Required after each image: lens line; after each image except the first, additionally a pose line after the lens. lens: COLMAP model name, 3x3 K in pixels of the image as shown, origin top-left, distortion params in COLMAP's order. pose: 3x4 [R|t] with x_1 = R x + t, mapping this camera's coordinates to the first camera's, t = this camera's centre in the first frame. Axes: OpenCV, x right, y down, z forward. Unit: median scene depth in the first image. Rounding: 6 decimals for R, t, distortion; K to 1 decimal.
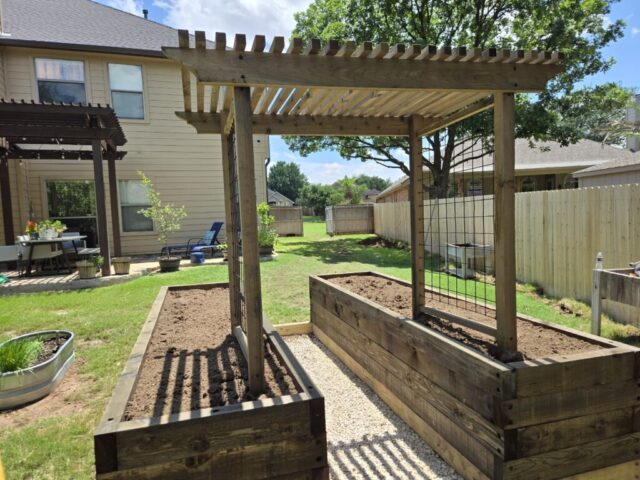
lens RADIAL K [[424.1, 0, 315.3], [0, 424.1, 241.5], [0, 0, 1]] dist [0.082330, -0.076902]
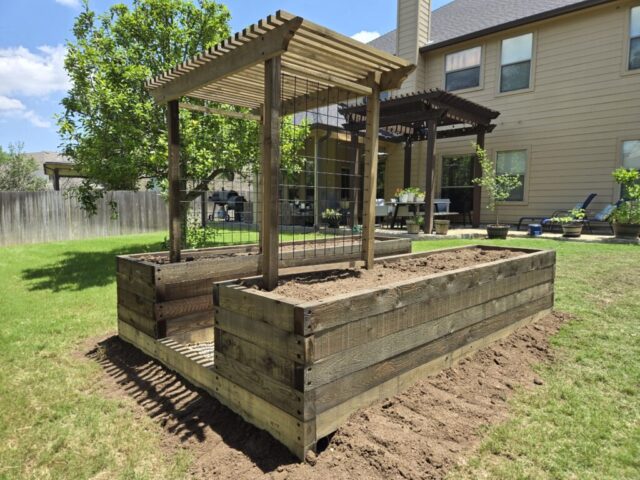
lens RADIAL K [[424.1, 0, 315.3], [0, 424.1, 241.5], [0, 0, 1]] dist [0.082330, -0.076902]
pose [[0.464326, 0.120938, -0.877368, 0.306695], [-0.072461, 0.992499, 0.098460, 0.004049], [0.882695, 0.017858, 0.469607, 0.116245]]
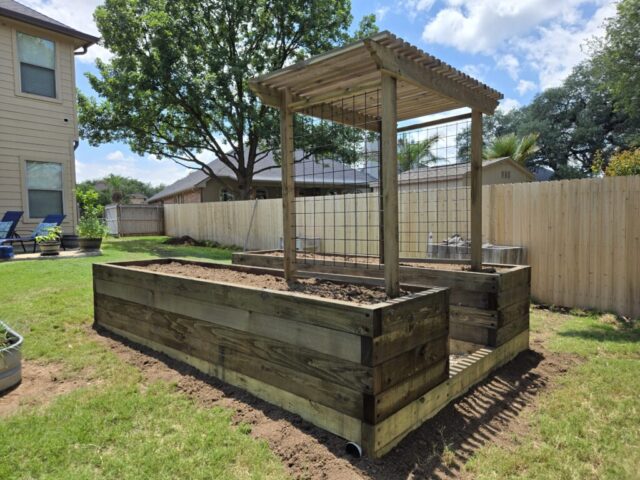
lens RADIAL K [[424.1, 0, 315.3], [0, 424.1, 241.5], [0, 0, 1]] dist [0.082330, -0.076902]
pose [[0.847540, 0.002005, 0.530728, -0.192834], [0.009108, 0.999791, -0.018323, 0.034826], [-0.530653, 0.020363, 0.847344, -0.008901]]
